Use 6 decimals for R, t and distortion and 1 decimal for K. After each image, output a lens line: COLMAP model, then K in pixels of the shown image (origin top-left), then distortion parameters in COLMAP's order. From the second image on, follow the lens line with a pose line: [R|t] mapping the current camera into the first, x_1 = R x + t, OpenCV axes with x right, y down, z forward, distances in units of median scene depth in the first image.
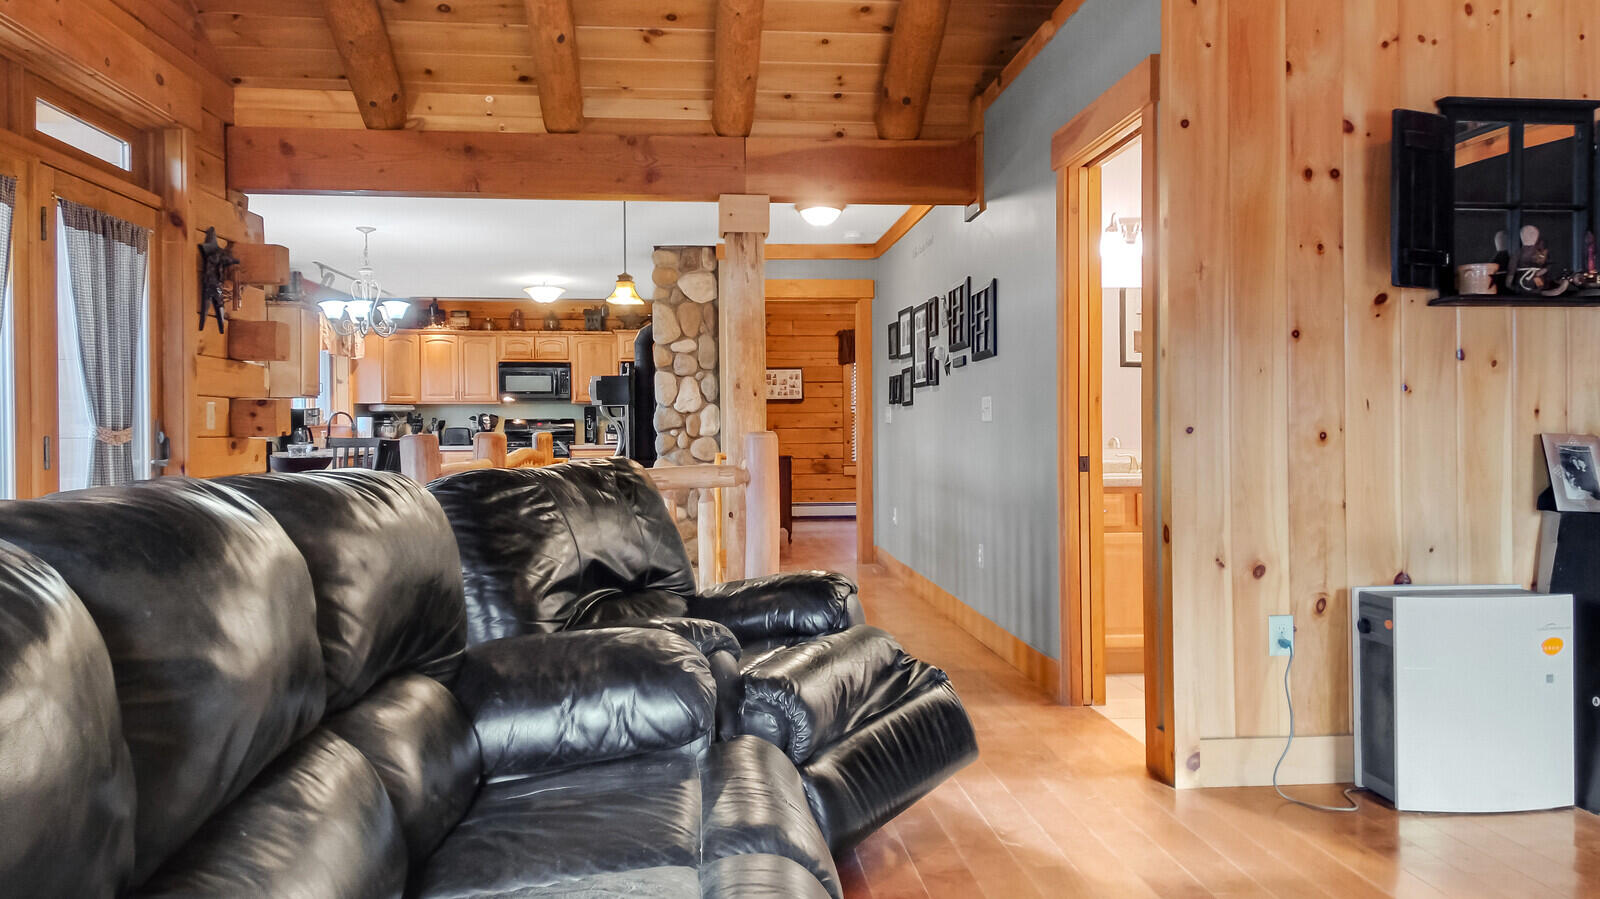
lens RADIAL K [[1132.1, 0, 798.8], [0, 1132.1, 444.5], [0, 0, 1]] dist [0.012360, 0.000312]
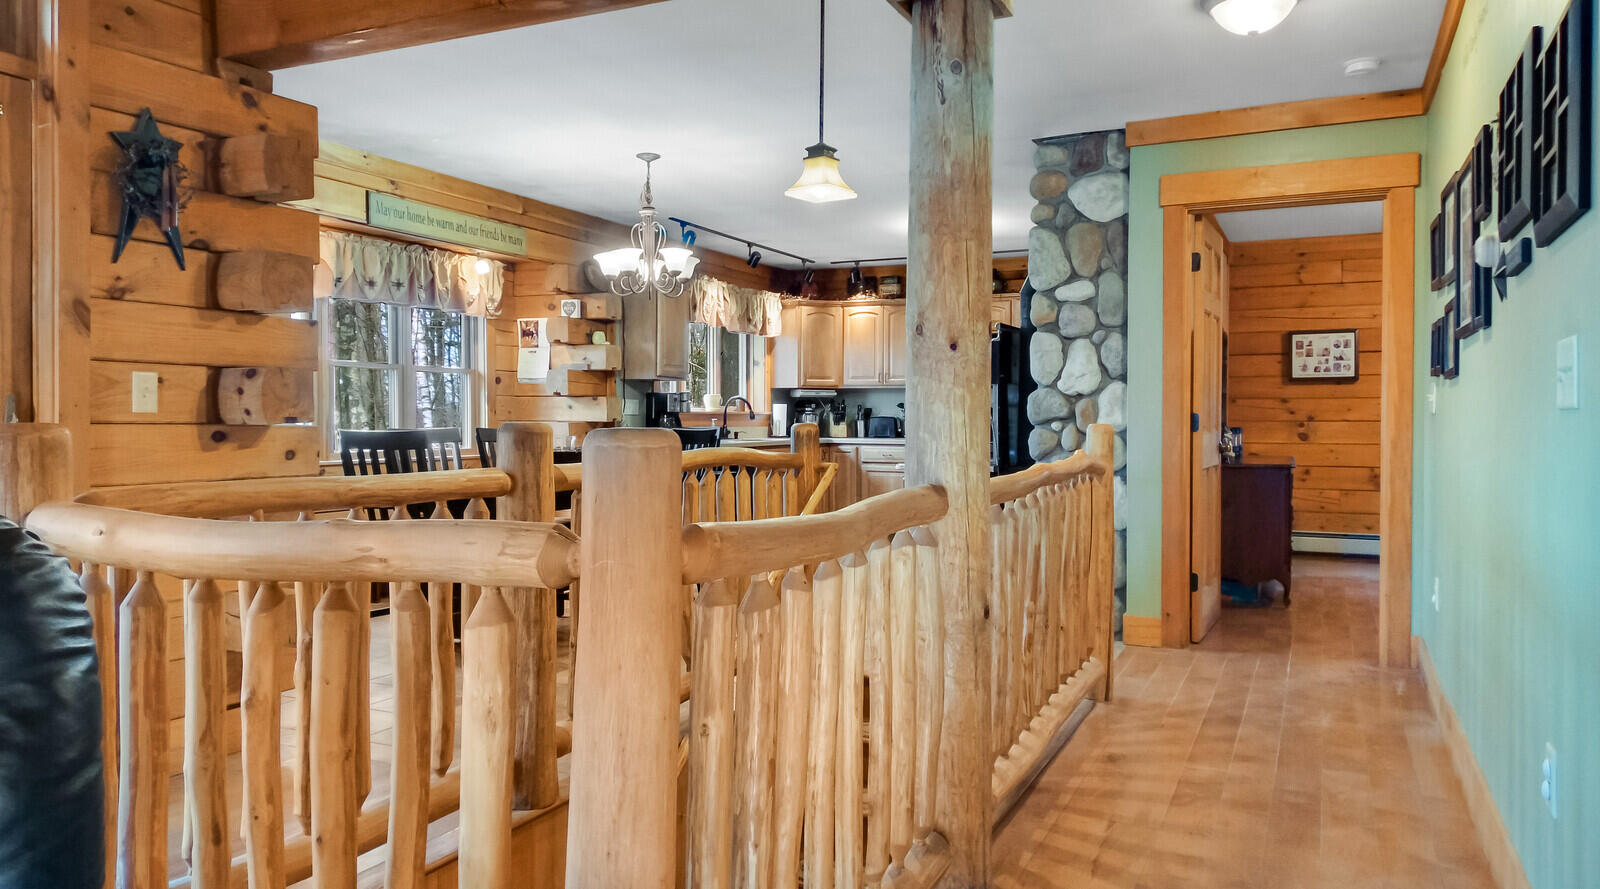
lens RADIAL K [[1120.7, 0, 801.7], [0, 1120.7, 445.5], [0, 0, 1]] dist [0.044572, -0.009350]
pose [[0.860397, 0.020045, -0.509229, 0.091781], [-0.015210, 0.999791, 0.013656, -0.005748], [0.509397, -0.004004, 0.860522, 0.370762]]
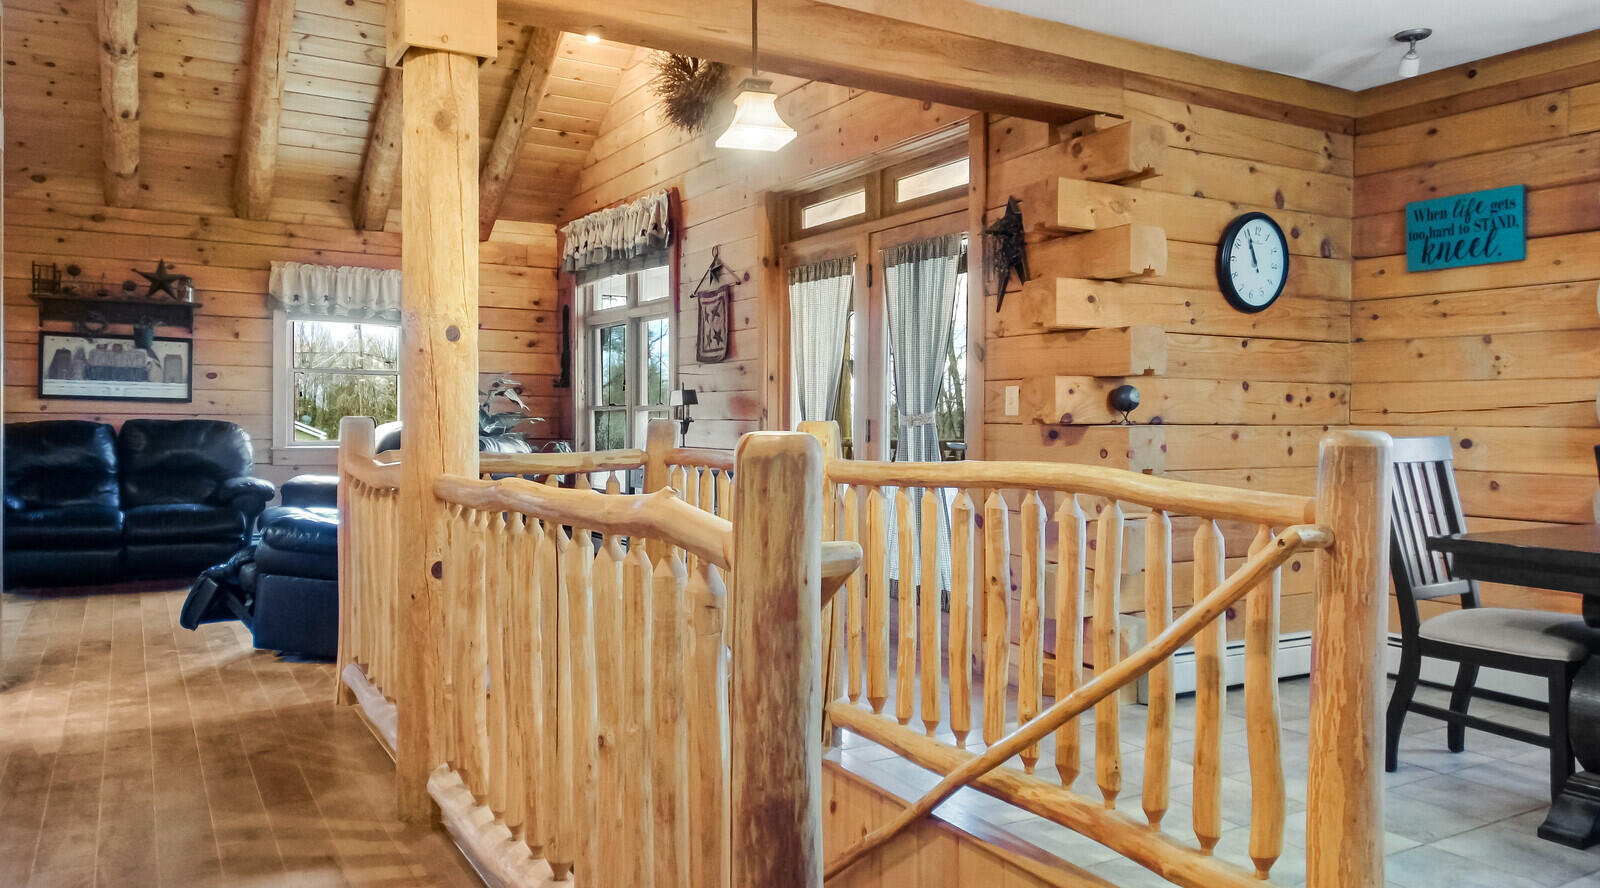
lens RADIAL K [[1120.7, 0, 801.5], [0, 1120.7, 444.3], [0, 0, 1]] dist [0.044572, -0.009350]
pose [[-0.907399, 0.024710, -0.419542, 0.019231], [0.005442, 0.998877, 0.047061, -0.019582], [0.420234, 0.040421, -0.906515, 1.001886]]
